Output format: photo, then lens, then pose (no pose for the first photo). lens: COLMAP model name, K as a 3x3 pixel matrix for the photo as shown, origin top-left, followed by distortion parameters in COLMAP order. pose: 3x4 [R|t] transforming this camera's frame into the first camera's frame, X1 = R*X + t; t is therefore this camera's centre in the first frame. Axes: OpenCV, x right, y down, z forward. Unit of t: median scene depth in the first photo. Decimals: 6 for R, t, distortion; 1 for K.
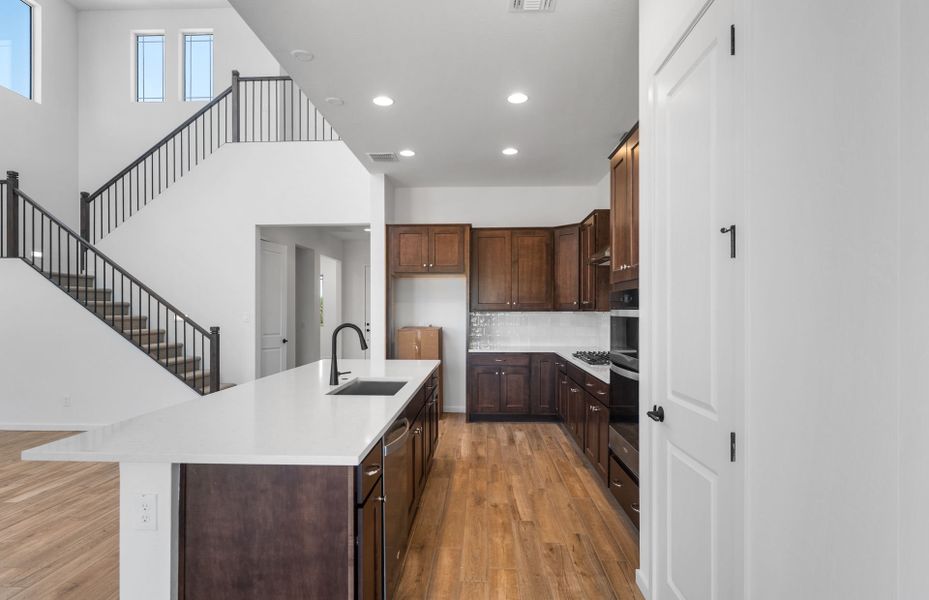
lens RADIAL K [[492.9, 0, 461.7], [0, 492.9, 312.3], [0, 0, 1]] dist [-0.003821, -0.000415]
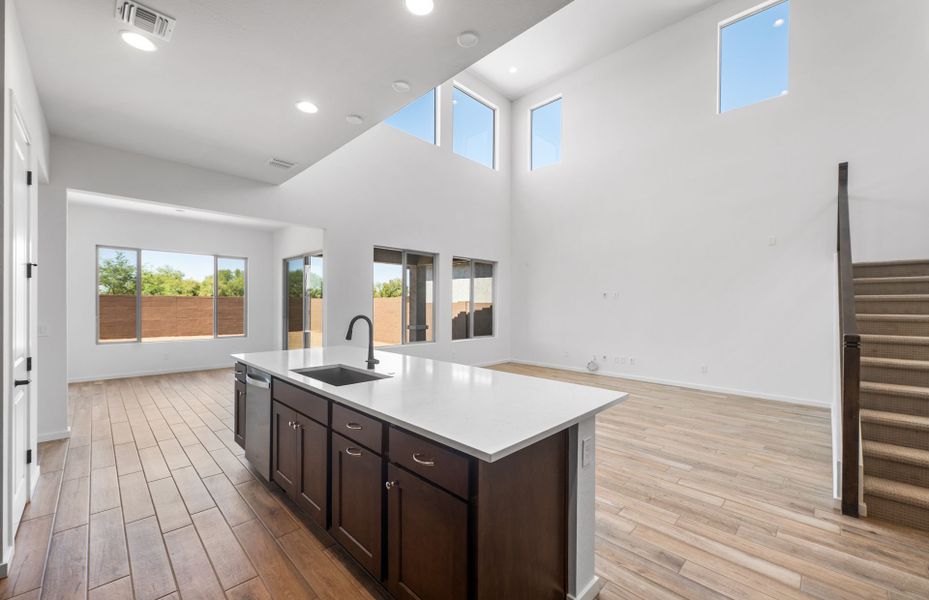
lens RADIAL K [[368.2, 0, 464.5], [0, 368.2, 300.0], [0, 0, 1]] dist [0.001237, 0.000090]
pose [[-0.672297, -0.013302, -0.740162, 0.122834], [-0.007389, 0.999909, -0.011259, -0.002471], [0.740245, -0.002100, -0.672334, 0.912124]]
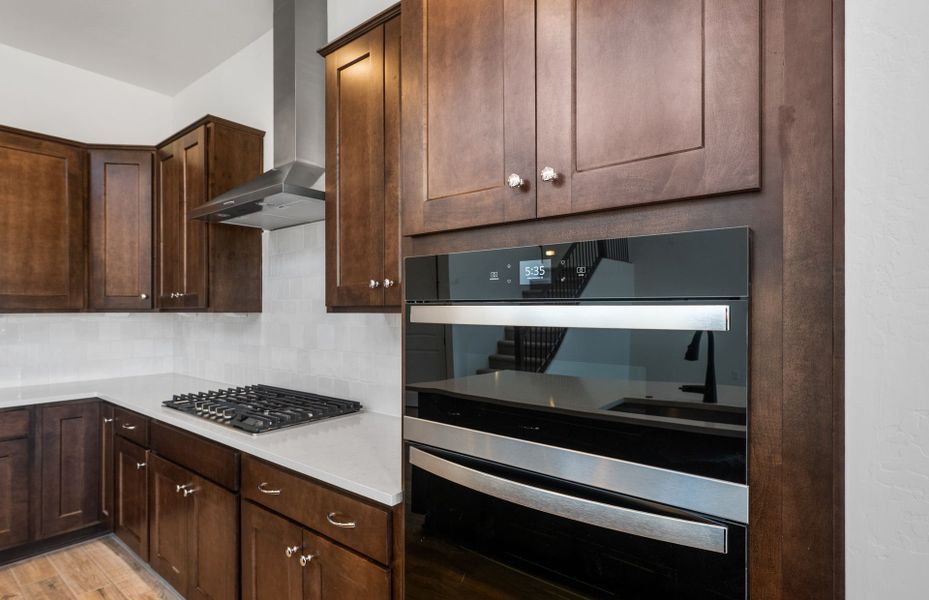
lens RADIAL K [[485.3, 0, 462.9], [0, 485.3, 310.7], [0, 0, 1]] dist [0.000586, 0.000330]
pose [[0.598629, 0.001229, 0.801026, 0.020015], [0.002560, 0.999991, -0.003448, -0.000958], [-0.801023, 0.004114, 0.598620, 0.420343]]
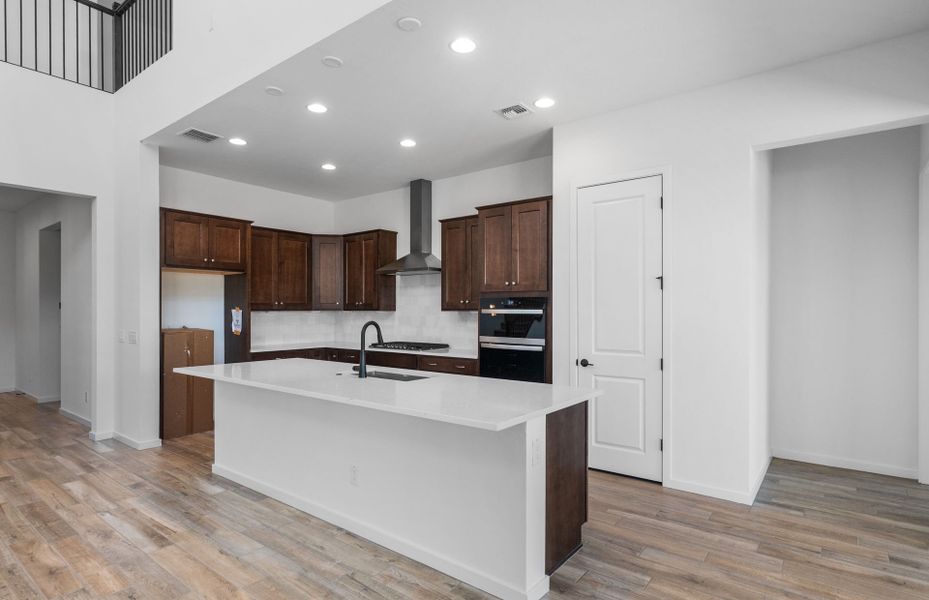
lens RADIAL K [[485.3, 0, 462.9], [0, 485.3, 310.7], [0, 0, 1]] dist [0.000586, 0.000330]
pose [[0.579596, 0.001926, 0.814902, -0.530068], [0.000508, 0.999996, -0.002725, 0.001175], [-0.814904, 0.001994, 0.579592, 0.101067]]
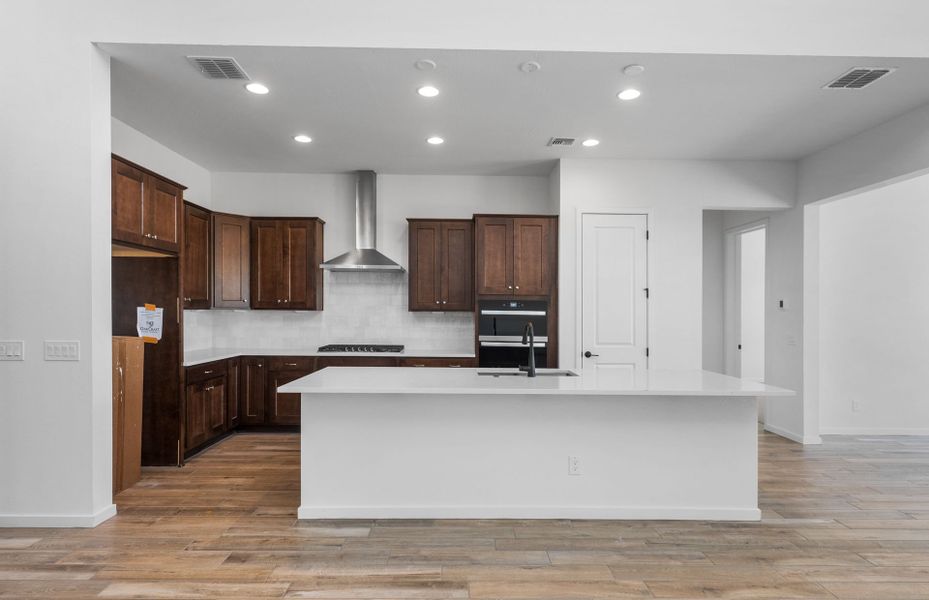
lens RADIAL K [[485.7, 0, 465.4], [0, 485.7, 312.8], [0, 0, 1]] dist [0.000125, -0.000197]
pose [[-0.058521, -0.002402, 0.998283, -0.719444], [-0.007022, 0.999973, 0.001995, -0.000946], [-0.998261, -0.006893, -0.058537, 0.640008]]
